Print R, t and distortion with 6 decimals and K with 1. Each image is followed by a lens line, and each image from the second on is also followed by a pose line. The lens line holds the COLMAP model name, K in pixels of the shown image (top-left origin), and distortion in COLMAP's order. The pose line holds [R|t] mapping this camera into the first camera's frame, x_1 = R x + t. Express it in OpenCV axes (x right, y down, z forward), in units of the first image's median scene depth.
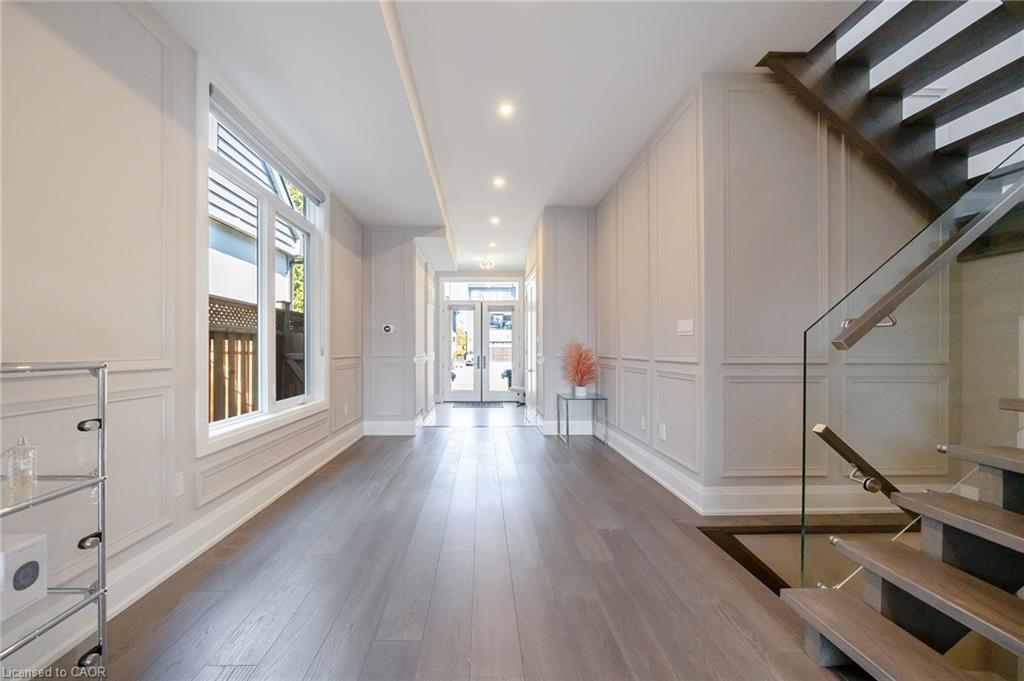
lens RADIAL K [[354.7, 0, 493.3], [0, 354.7, 350.9], [0, 0, 1]] dist [-0.015892, -0.000033]
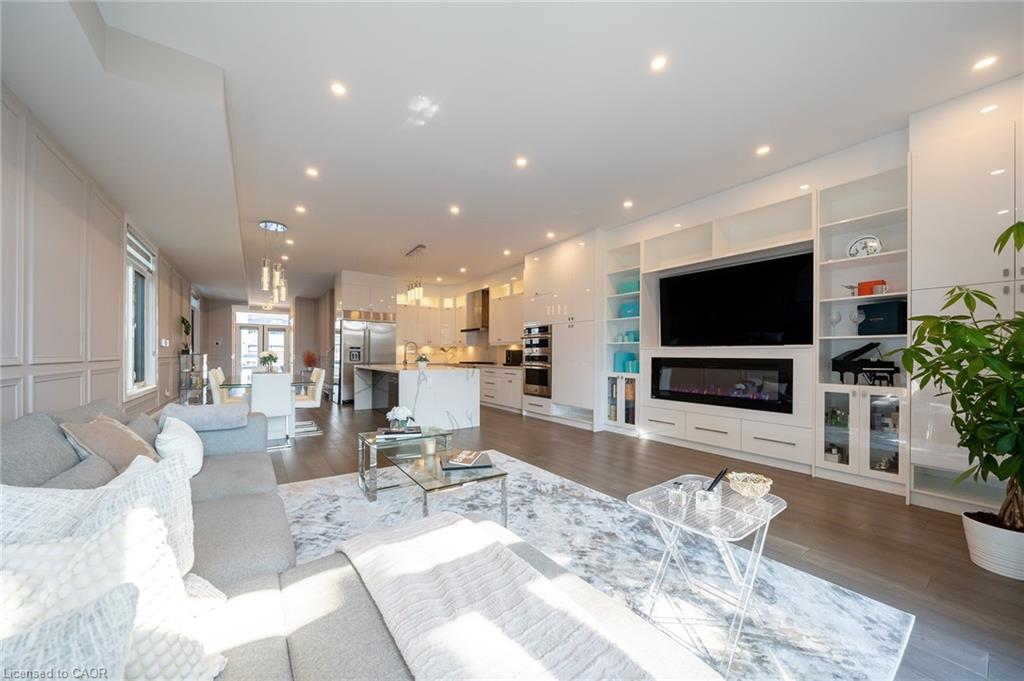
lens RADIAL K [[354.7, 0, 493.3], [0, 354.7, 350.9], [0, 0, 1]] dist [-0.015892, -0.000033]
pose [[0.845043, 0.010362, 0.534599, -0.004956], [-0.004543, 0.999915, -0.012200, 0.003885], [-0.534680, 0.007881, 0.845018, -1.951191]]
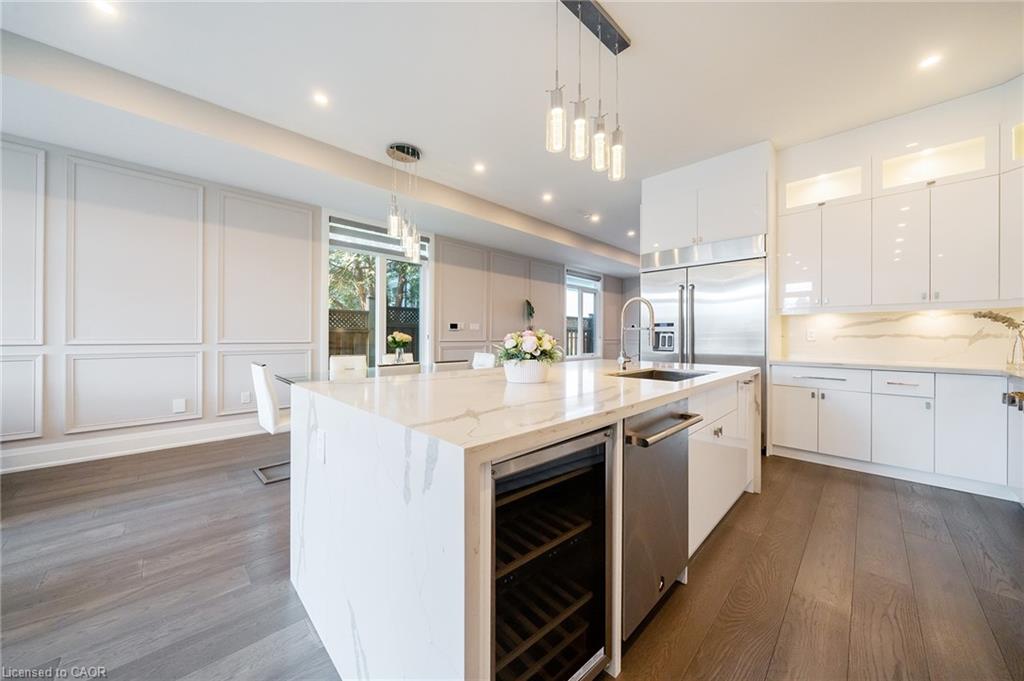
lens RADIAL K [[353.3, 0, 498.7], [0, 353.3, 336.0], [0, 0, 1]] dist [-0.006315, -0.000001]
pose [[0.666657, 0.002010, -0.745362, 0.733499], [-0.006138, 0.999977, -0.002794, 0.004703], [0.745339, 0.006438, 0.666654, -0.991381]]
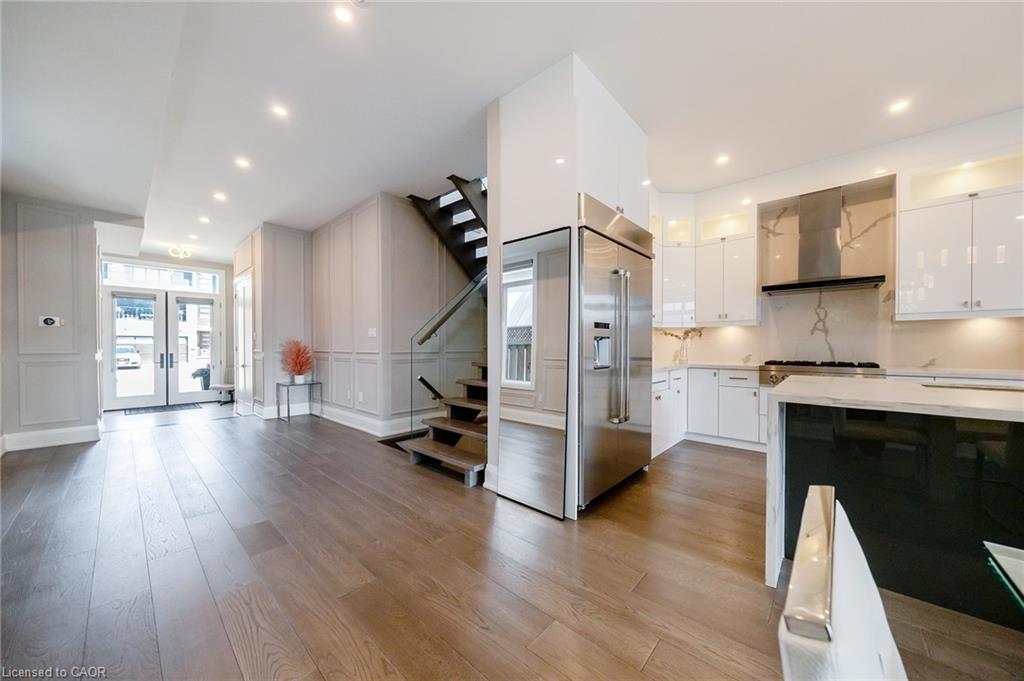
lens RADIAL K [[356.8, 0, 499.2], [0, 356.8, 350.5], [0, 0, 1]] dist [-0.007371, -0.000105]
pose [[0.705291, -0.009197, 0.708858, -0.140560], [0.003922, 0.999951, 0.009071, 0.004383], [-0.708907, -0.003618, 0.705293, -0.372317]]
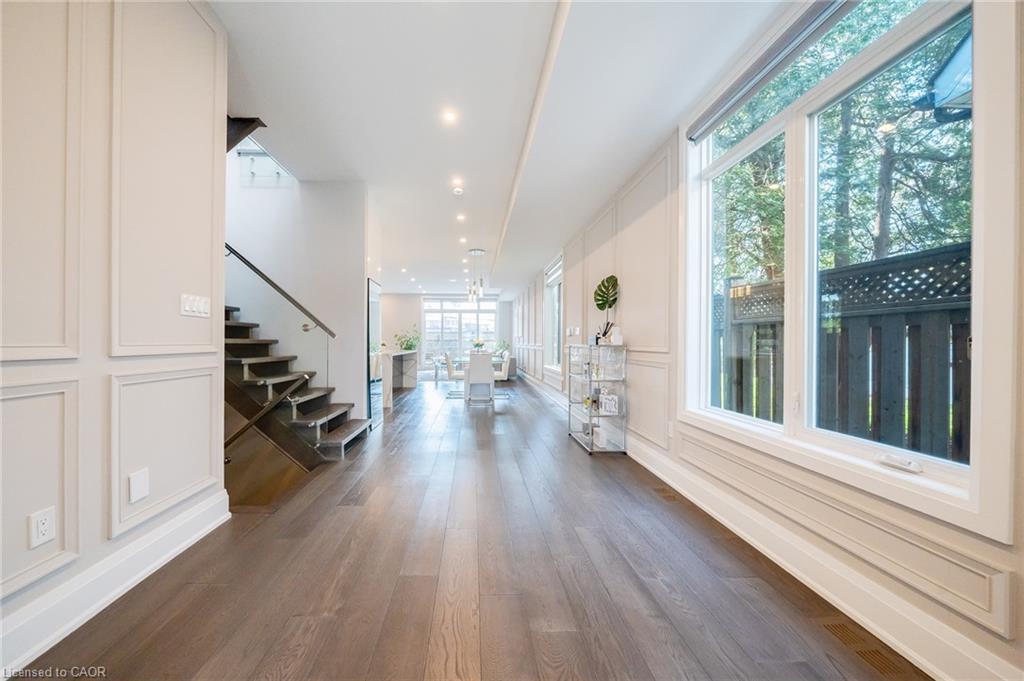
lens RADIAL K [[357.5, 0, 501.7], [0, 357.5, 338.8], [0, 0, 1]] dist [-0.005877, -0.000024]
pose [[-0.998923, -0.006695, -0.045904, -0.037386], [-0.006424, 0.999961, -0.006059, 0.001362], [0.045943, -0.005757, -0.998927, 1.020373]]
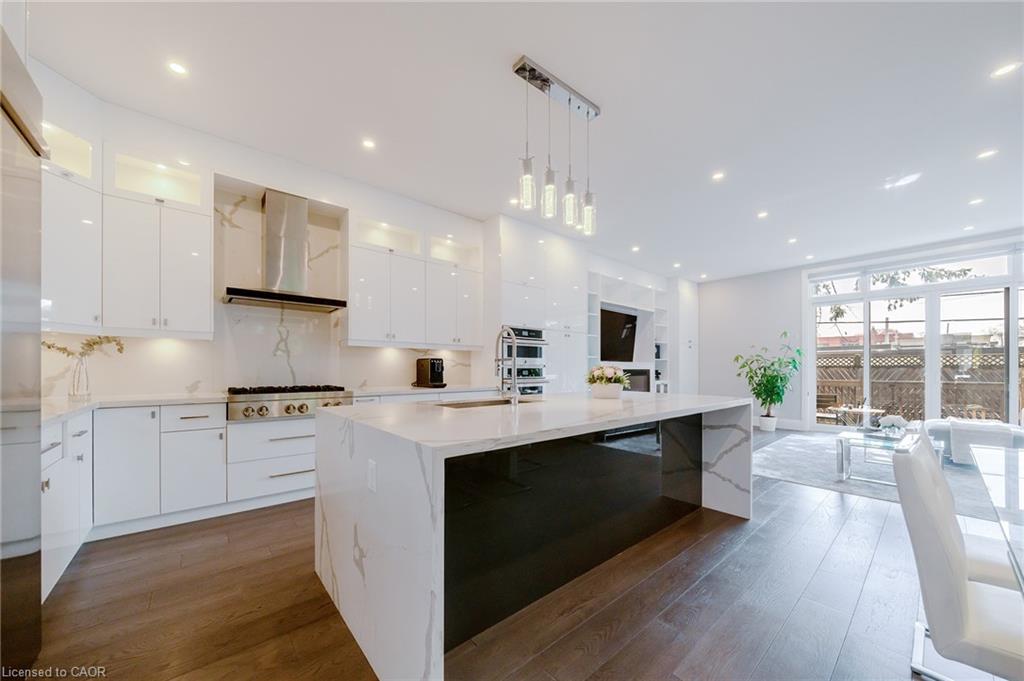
lens RADIAL K [[366.6, 0, 495.9], [0, 366.6, 369.8], [0, 0, 1]] dist [-0.001848, -0.000105]
pose [[-0.611890, -0.000896, 0.790943, 0.105799], [0.002873, 0.999990, 0.003355, 0.004699], [-0.790938, 0.004325, -0.611881, -0.202033]]
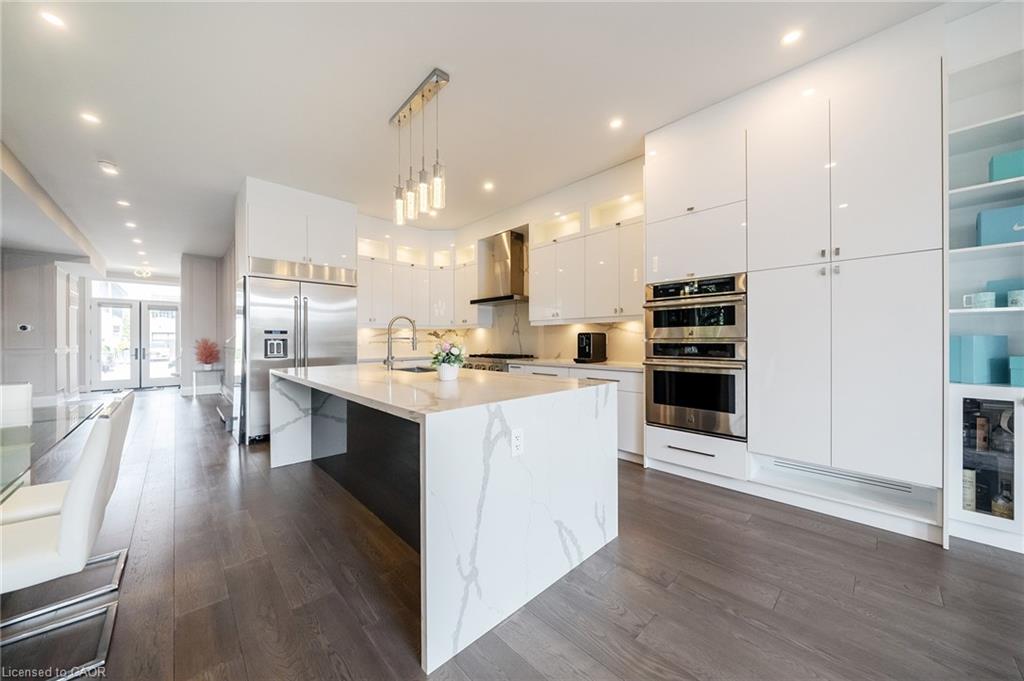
lens RADIAL K [[352.1, 0, 496.0], [0, 352.1, 340.1], [0, 0, 1]] dist [-0.007932, 0.000000]
pose [[0.758758, -0.001853, 0.651370, 0.196500], [0.005989, 0.999974, -0.004133, -0.000741], [-0.651345, 0.007037, 0.758749, -1.145019]]
